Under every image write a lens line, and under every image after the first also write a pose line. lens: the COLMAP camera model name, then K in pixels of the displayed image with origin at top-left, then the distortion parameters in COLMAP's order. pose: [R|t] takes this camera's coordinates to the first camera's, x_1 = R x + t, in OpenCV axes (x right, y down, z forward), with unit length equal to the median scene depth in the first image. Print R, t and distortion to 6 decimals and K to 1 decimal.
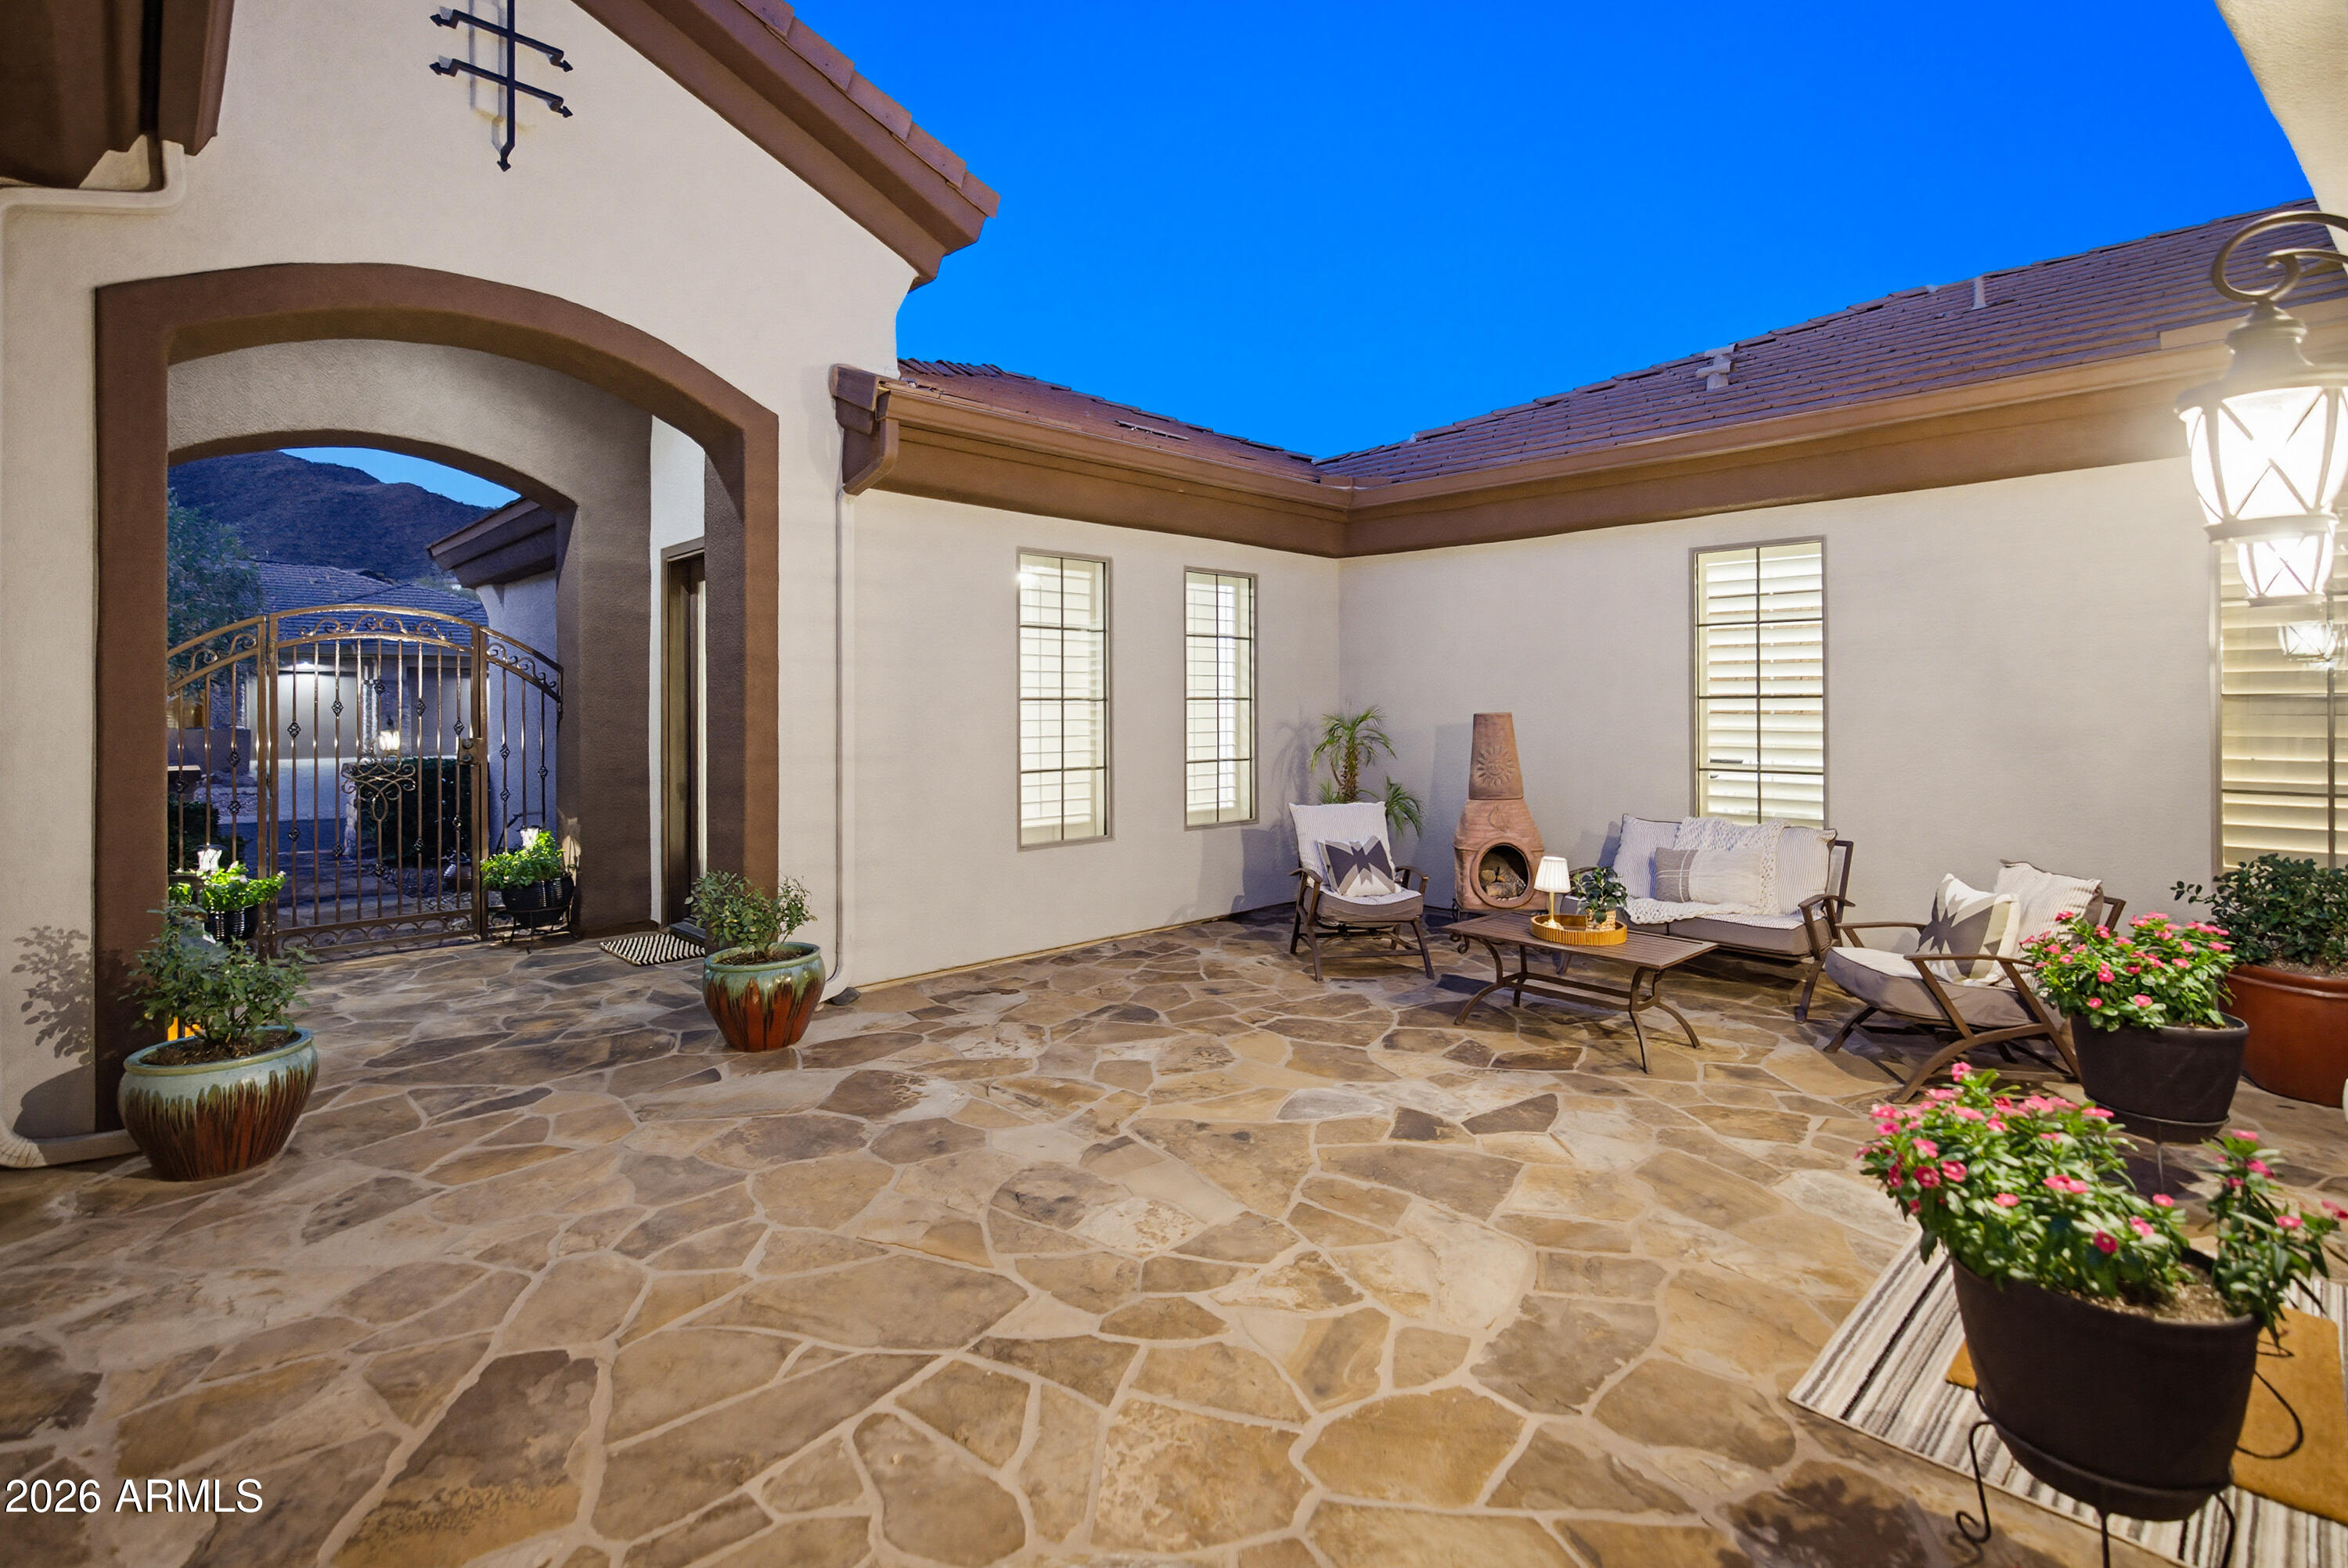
lens RADIAL K [[1085.1, 0, 1172.2], [0, 1085.1, 693.2], [0, 0, 1]] dist [-0.000314, 0.000059]
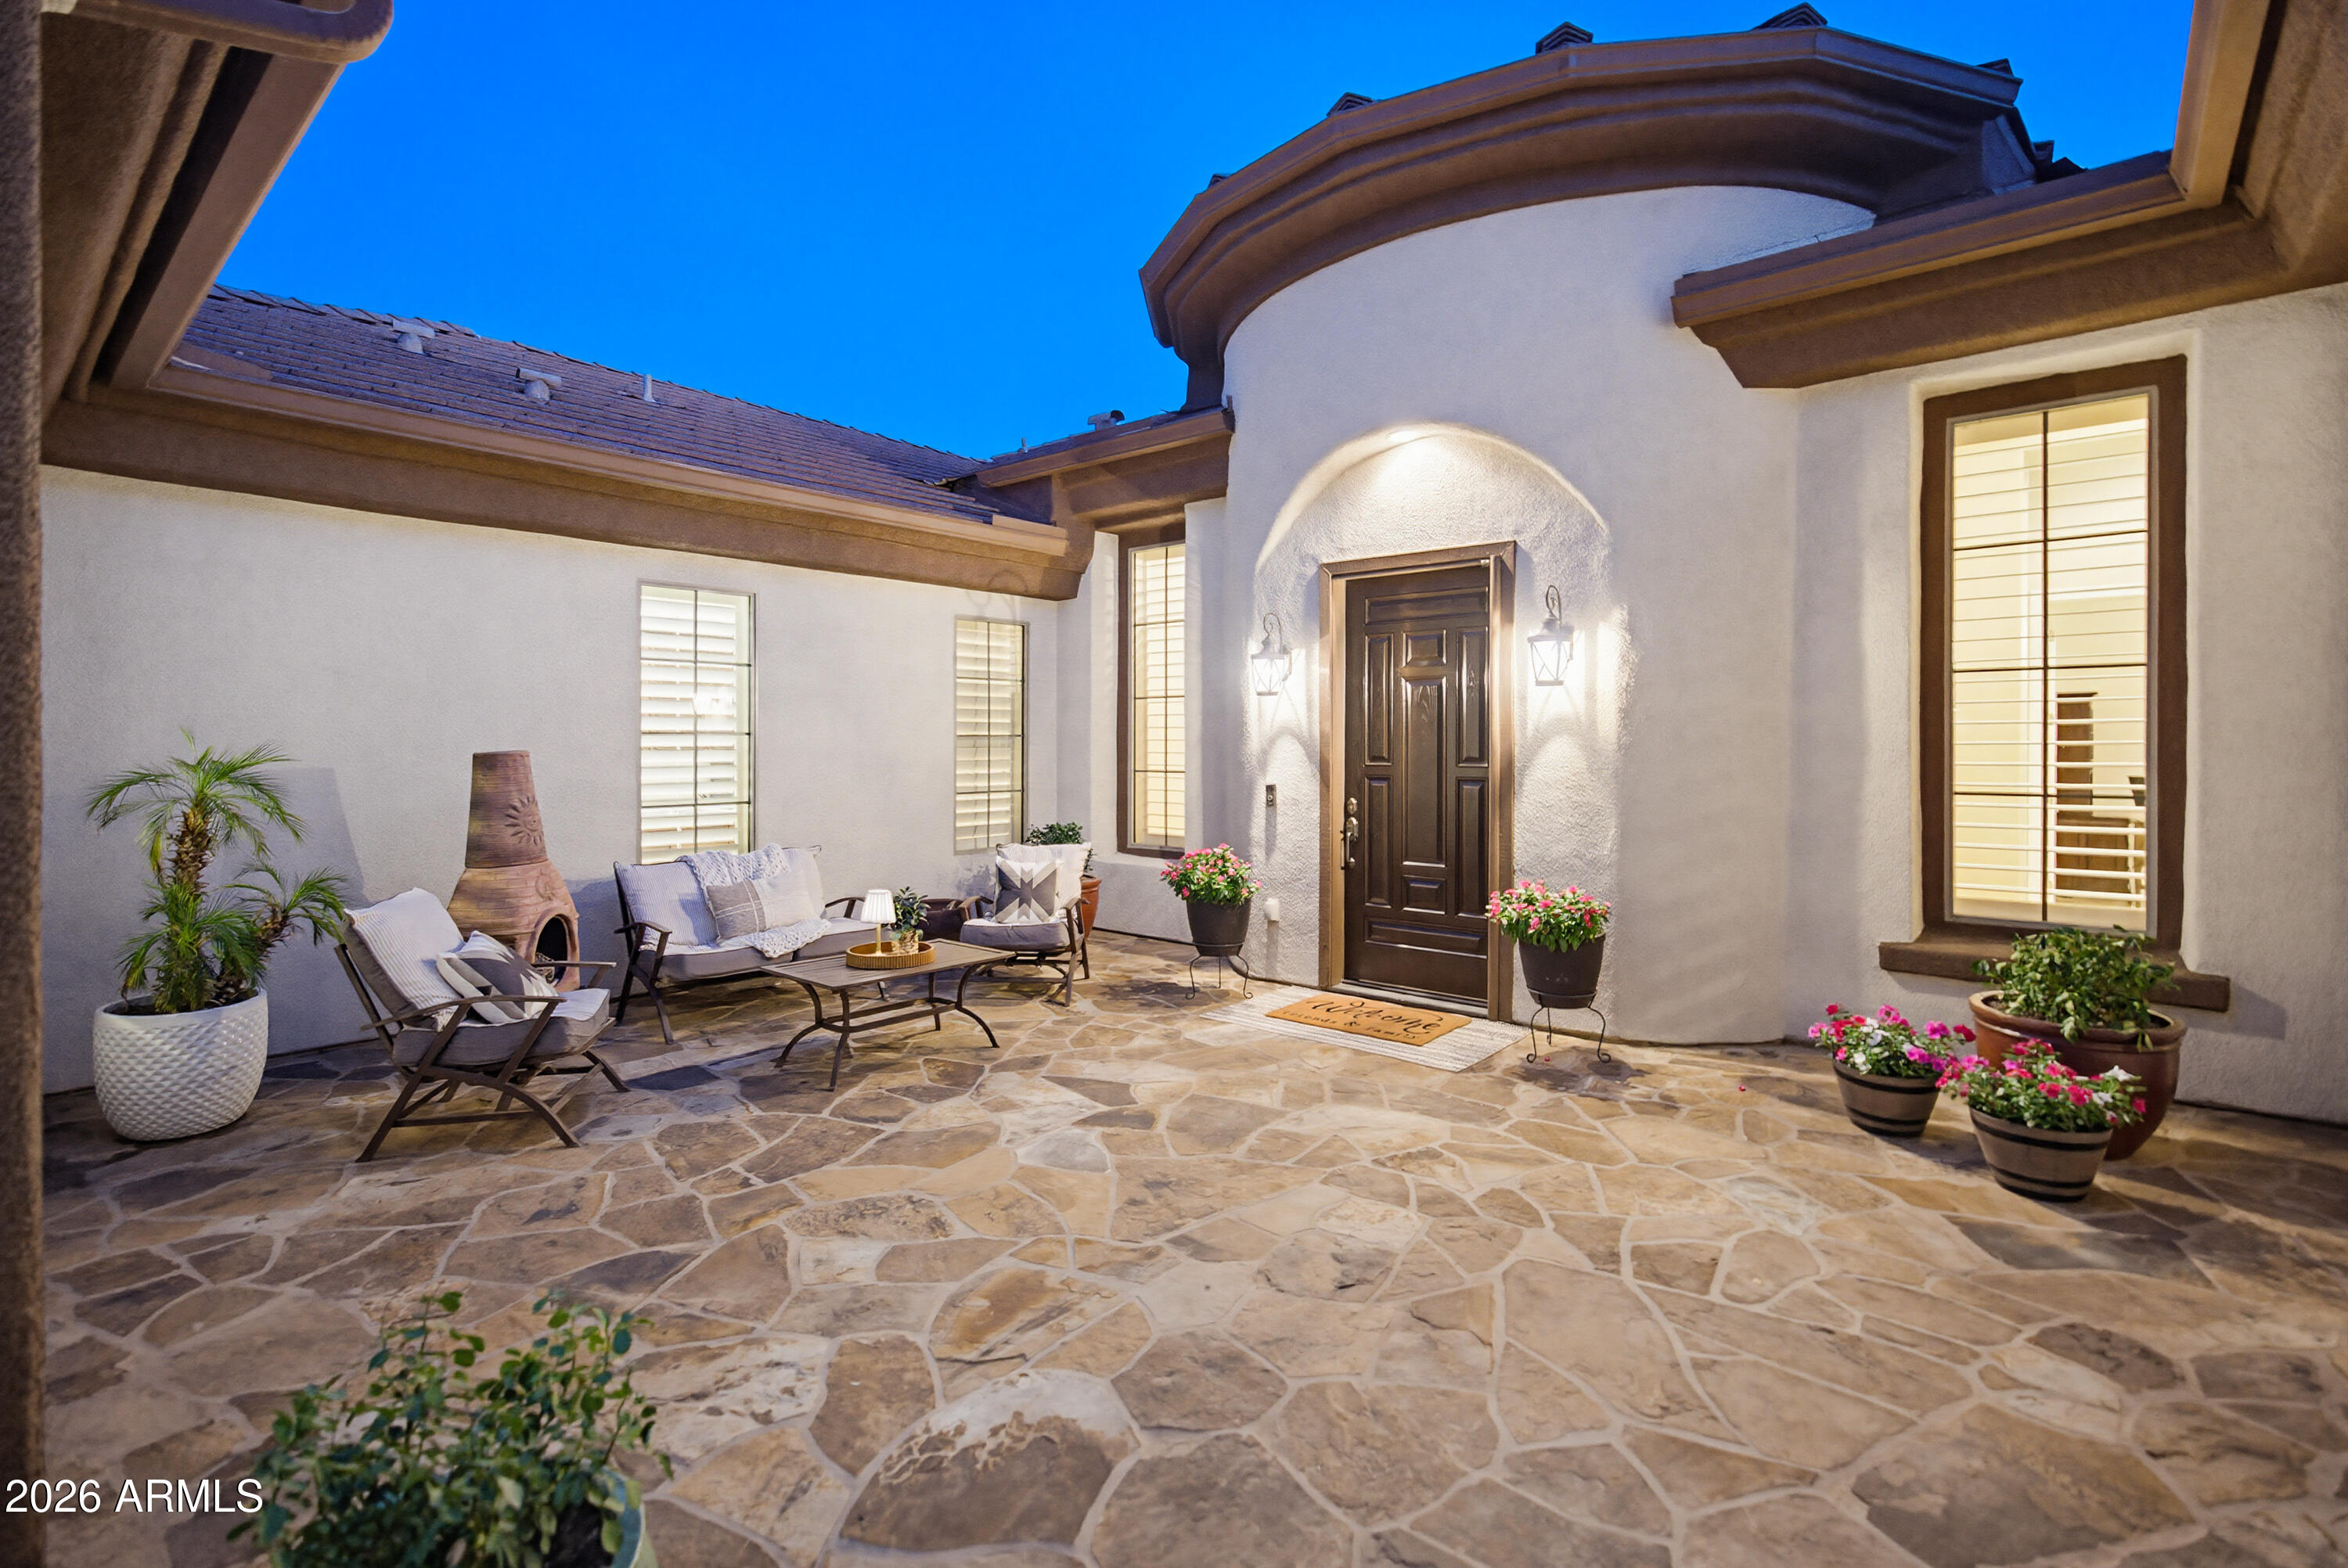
lens RADIAL K [[1072.1, 0, 1167.8], [0, 1072.1, 735.2], [0, 0, 1]] dist [0.000025, 0.000297]
pose [[-0.091667, 0.006197, 0.995770, -0.984395], [-0.009530, 0.999929, -0.007101, 0.014835], [-0.995744, -0.010141, -0.091601, 1.194194]]
